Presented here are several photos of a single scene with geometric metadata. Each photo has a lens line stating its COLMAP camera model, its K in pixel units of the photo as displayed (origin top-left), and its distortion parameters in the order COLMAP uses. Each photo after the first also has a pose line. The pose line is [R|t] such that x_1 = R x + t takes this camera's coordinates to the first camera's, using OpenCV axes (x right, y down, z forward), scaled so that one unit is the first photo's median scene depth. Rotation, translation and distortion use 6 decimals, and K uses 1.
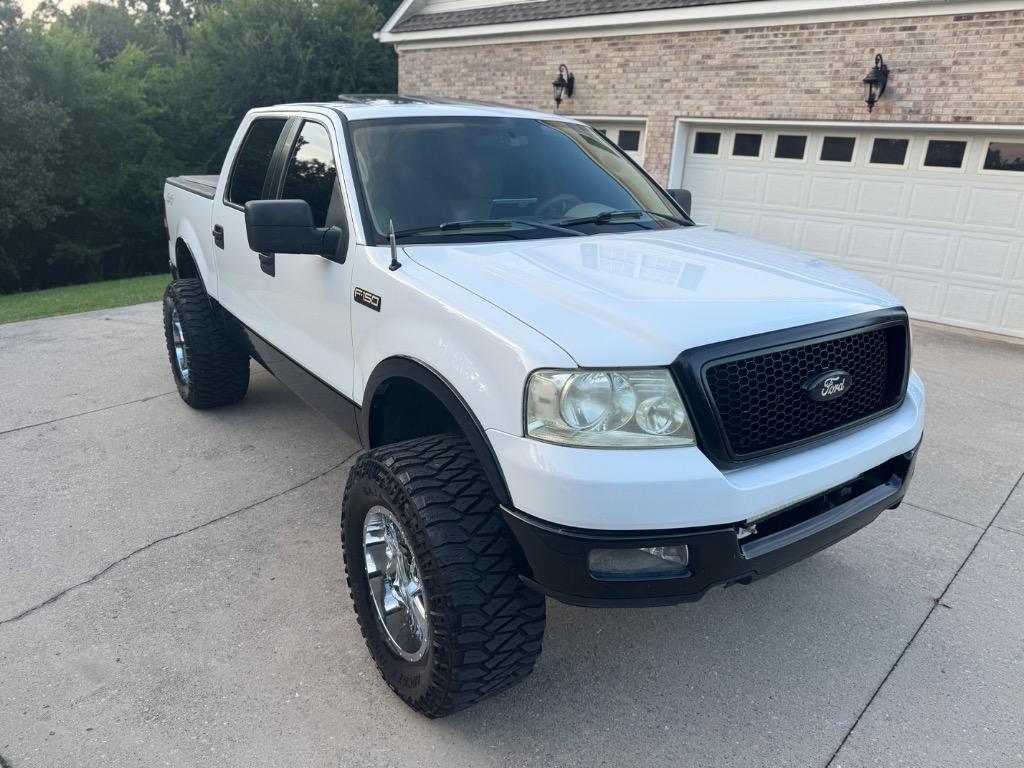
lens RADIAL K [[736.8, 0, 517.8], [0, 736.8, 382.8], [0, 0, 1]] dist [0.007829, -0.004068]
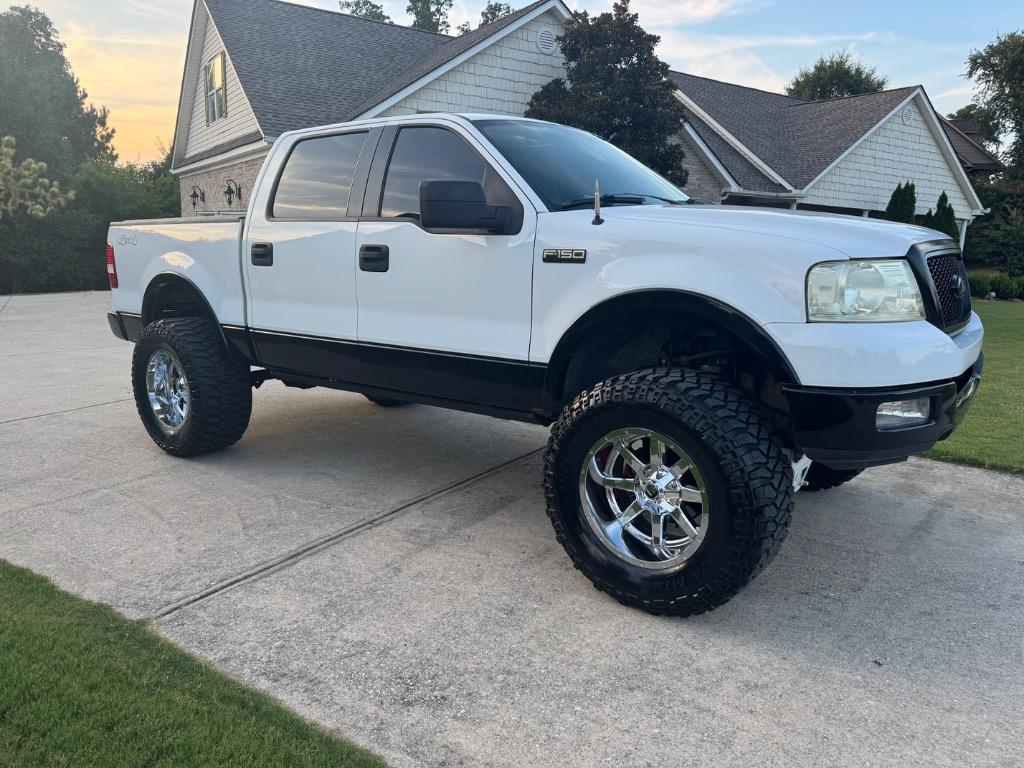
lens RADIAL K [[732.5, 0, 513.5], [0, 732.5, 388.5], [0, 0, 1]] dist [0.006236, -0.007596]
pose [[0.949053, -0.071309, 0.306941, -0.765851], [0.110539, 0.987500, -0.112365, 0.241417], [-0.295092, 0.140569, 0.945072, 0.012534]]
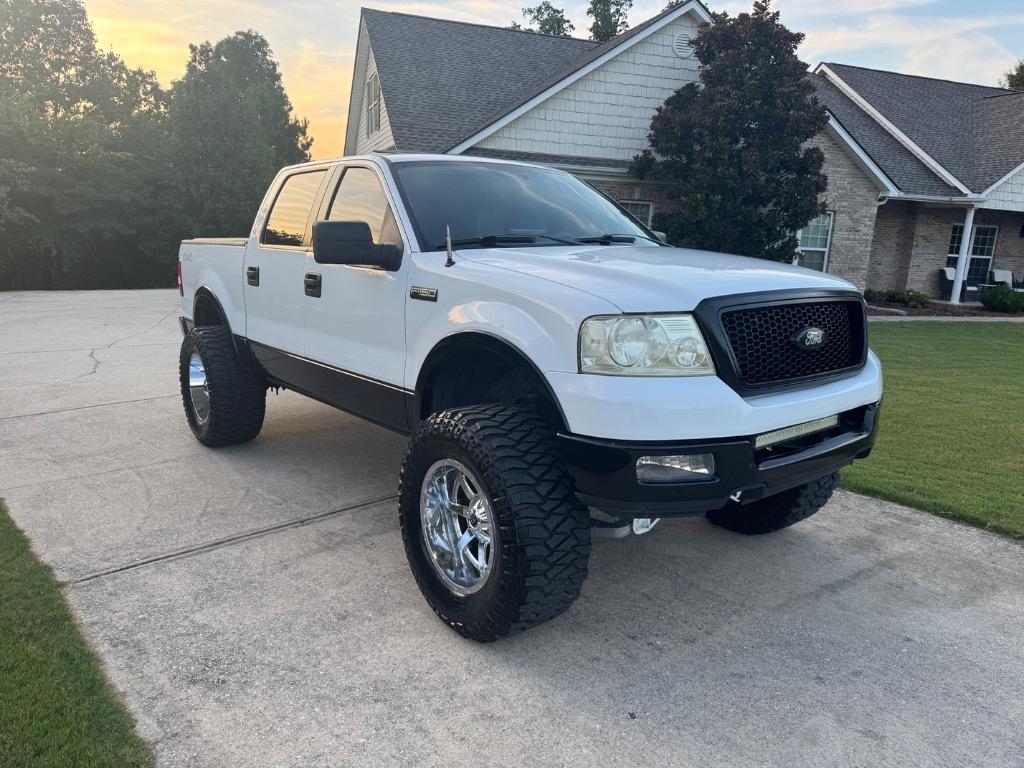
lens RADIAL K [[736.8, 0, 517.8], [0, 736.8, 382.8], [0, 0, 1]] dist [0.007829, -0.004068]
pose [[0.997347, -0.012528, 0.071709, -0.170874], [0.022061, 0.990771, -0.133742, 0.234341], [-0.069372, 0.134969, 0.988418, -0.210300]]
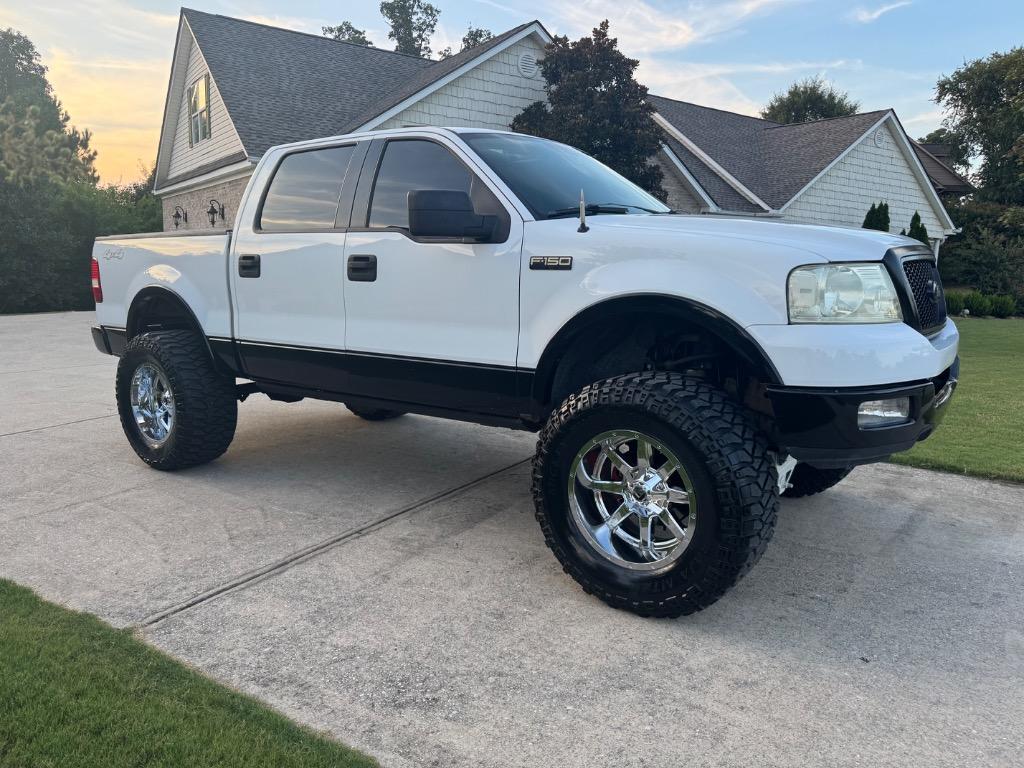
lens RADIAL K [[732.0, 0, 512.0], [0, 732.0, 384.0], [0, 0, 1]] dist [0.006592, -0.006441]
pose [[0.941700, -0.066462, 0.329825, -0.781901], [0.119645, 0.982370, -0.143649, 0.270184], [-0.314463, 0.174736, 0.933049, 0.006864]]
